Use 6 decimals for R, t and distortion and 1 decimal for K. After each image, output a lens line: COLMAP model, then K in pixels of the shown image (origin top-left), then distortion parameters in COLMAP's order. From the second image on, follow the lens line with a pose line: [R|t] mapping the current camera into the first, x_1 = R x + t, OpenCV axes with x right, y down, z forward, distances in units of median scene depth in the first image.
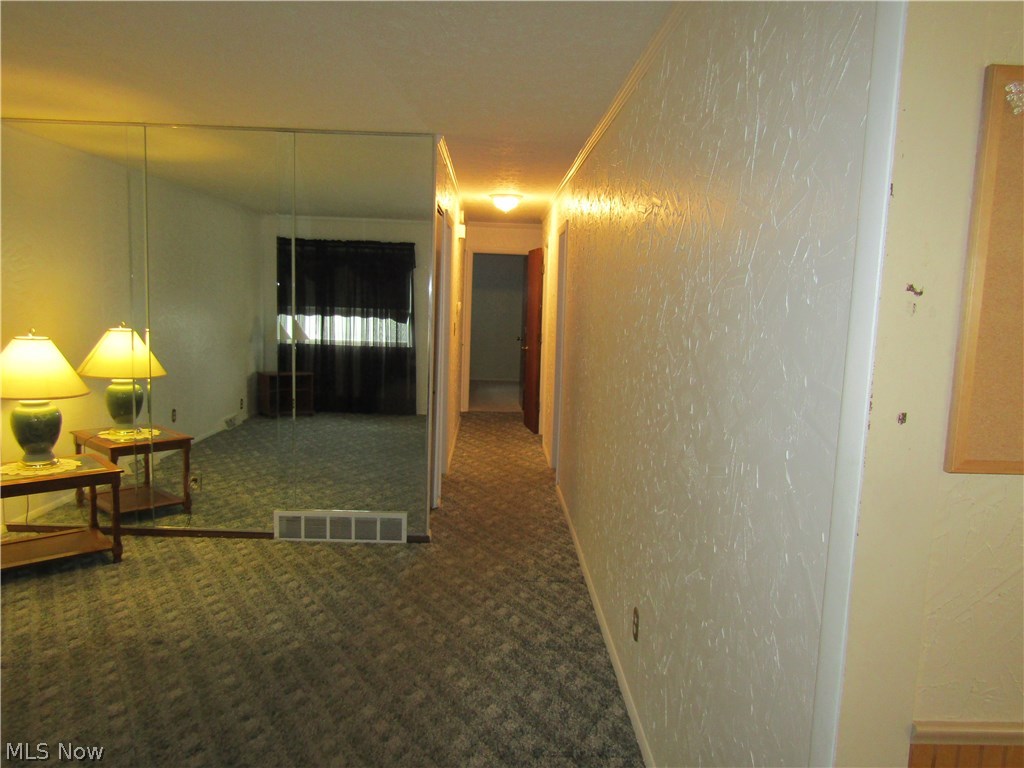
lens RADIAL K [[723.3, 0, 510.2], [0, 723.3, 388.2], [0, 0, 1]] dist [-0.015018, 0.009557]
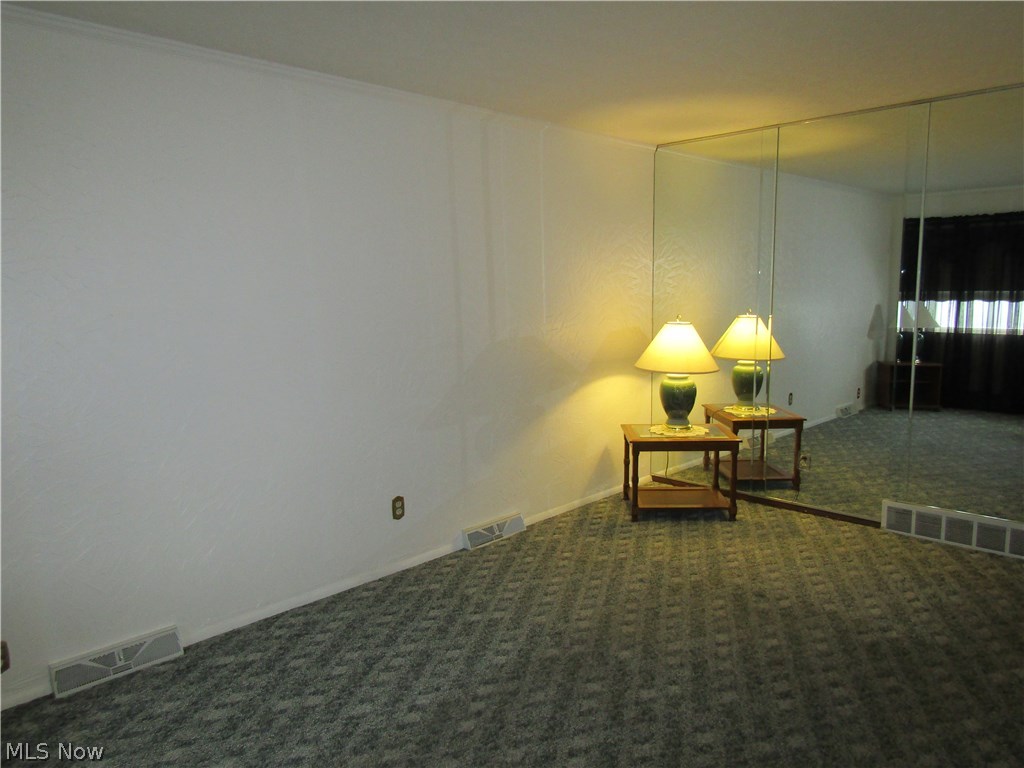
lens RADIAL K [[723.3, 0, 509.6], [0, 723.3, 382.1], [0, 0, 1]] dist [-0.015018, 0.009557]
pose [[0.686638, 0.053197, -0.725051, 0.023394], [-0.050959, 0.998388, 0.024993, 0.013130], [0.725212, 0.019786, 0.688242, -0.035388]]
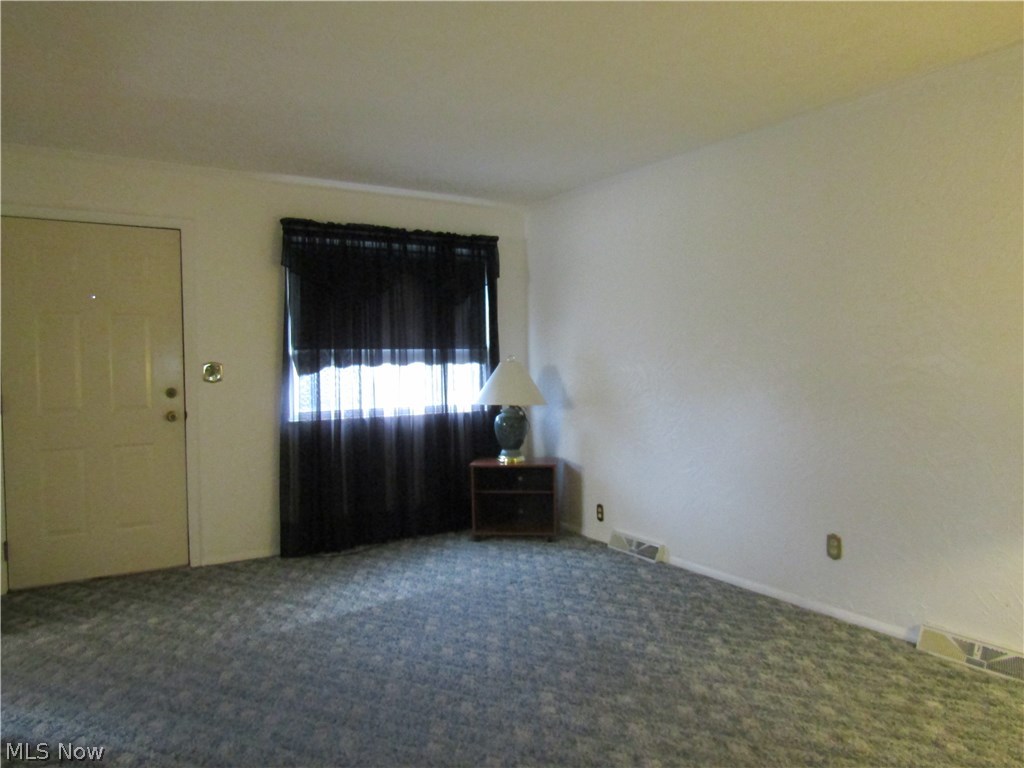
lens RADIAL K [[723.3, 0, 513.7], [0, 723.3, 383.8], [0, 0, 1]] dist [-0.015018, 0.009557]
pose [[-0.866661, -0.009071, -0.498815, 0.011072], [-0.077268, 0.990211, 0.116242, -0.052742], [0.492877, 0.139285, -0.858878, 1.005483]]
